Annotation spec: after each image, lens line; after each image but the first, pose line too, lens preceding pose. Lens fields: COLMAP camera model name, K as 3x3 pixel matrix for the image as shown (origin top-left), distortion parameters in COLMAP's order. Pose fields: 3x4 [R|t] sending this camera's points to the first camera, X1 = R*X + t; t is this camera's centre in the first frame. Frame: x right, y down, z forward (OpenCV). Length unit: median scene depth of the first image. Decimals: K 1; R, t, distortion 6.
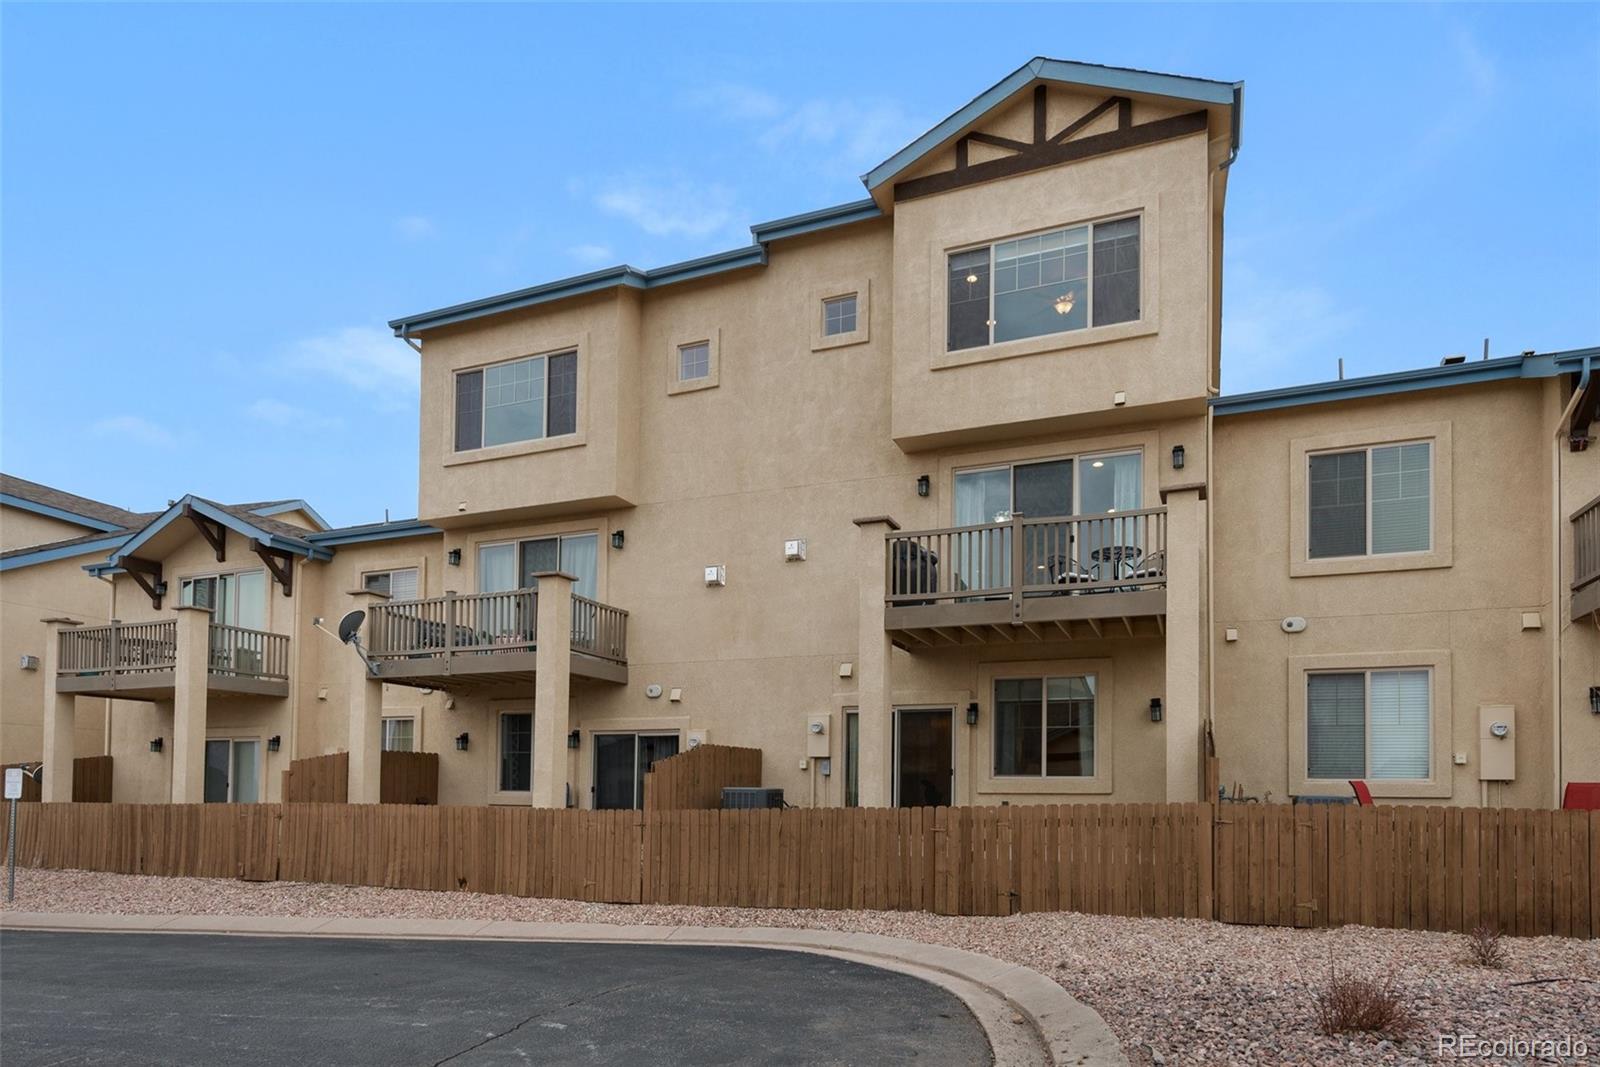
lens RADIAL K [[642.9, 0, 800.4], [0, 642.9, 527.0], [0, 0, 1]] dist [0.000222, 0.000342]
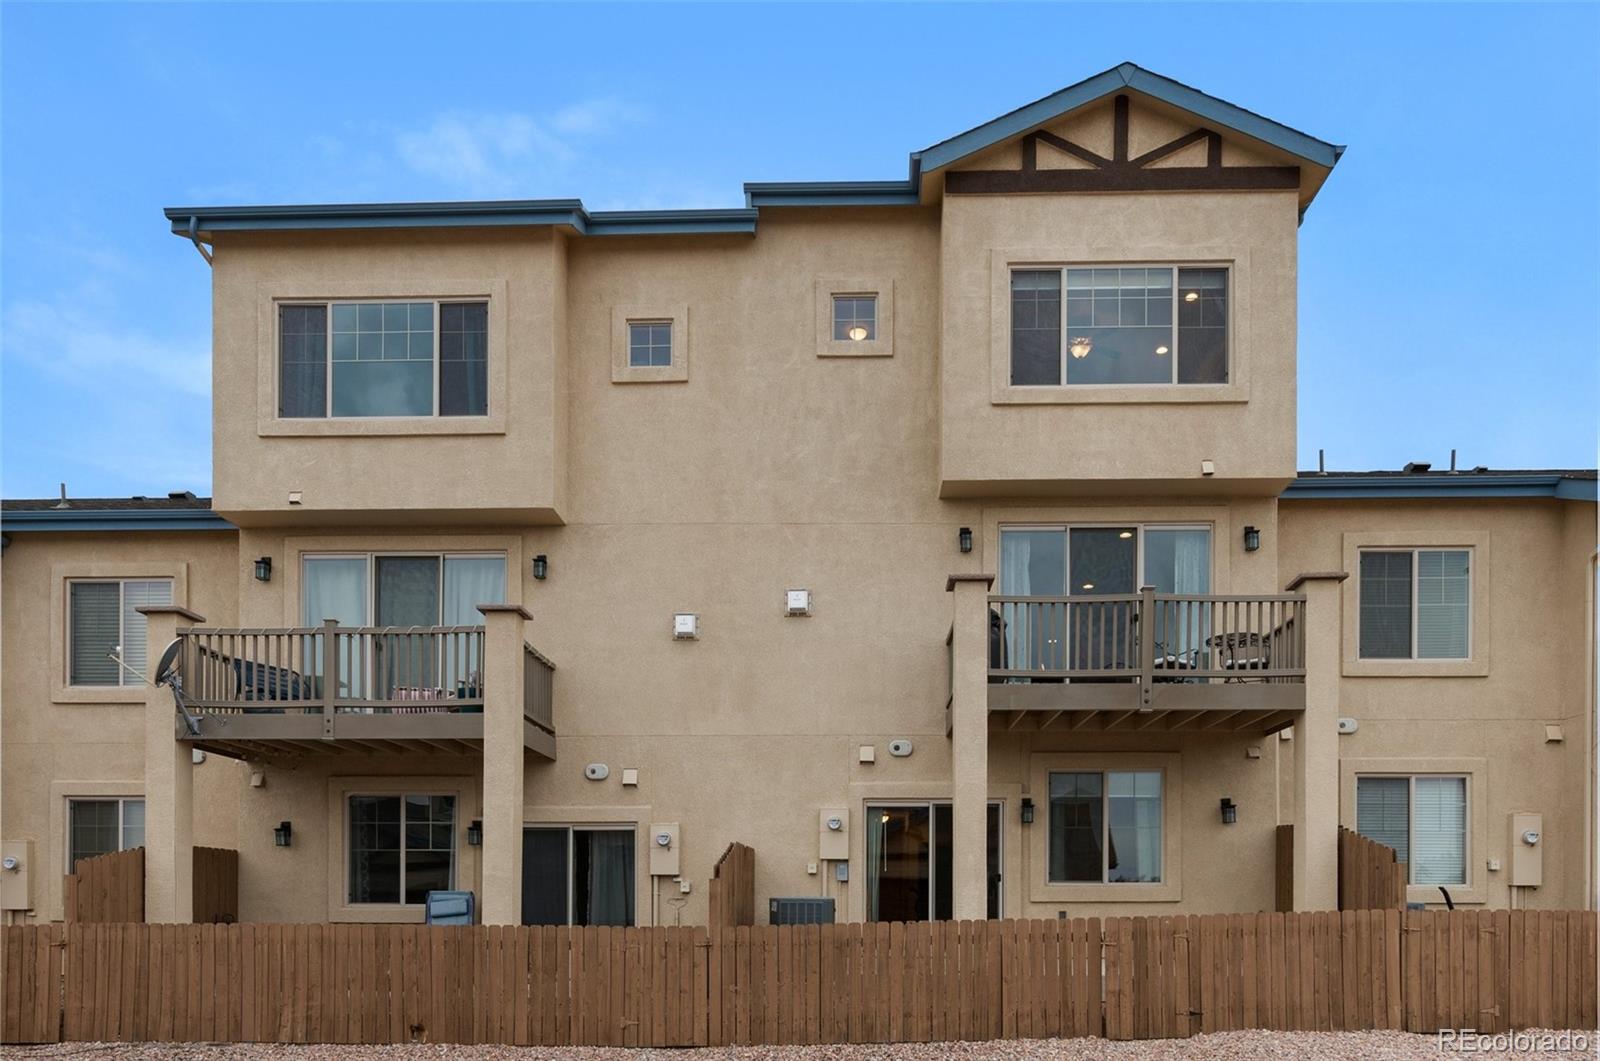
lens RADIAL K [[801.1, 0, 802.8], [0, 801.1, 590.4], [0, 0, 1]] dist [-0.000449, -0.000451]
pose [[0.966178, 0.087965, 0.242410, -0.291257], [-0.092693, 0.995661, 0.008147, 0.014299], [-0.240641, -0.030342, 0.970140, 0.037096]]
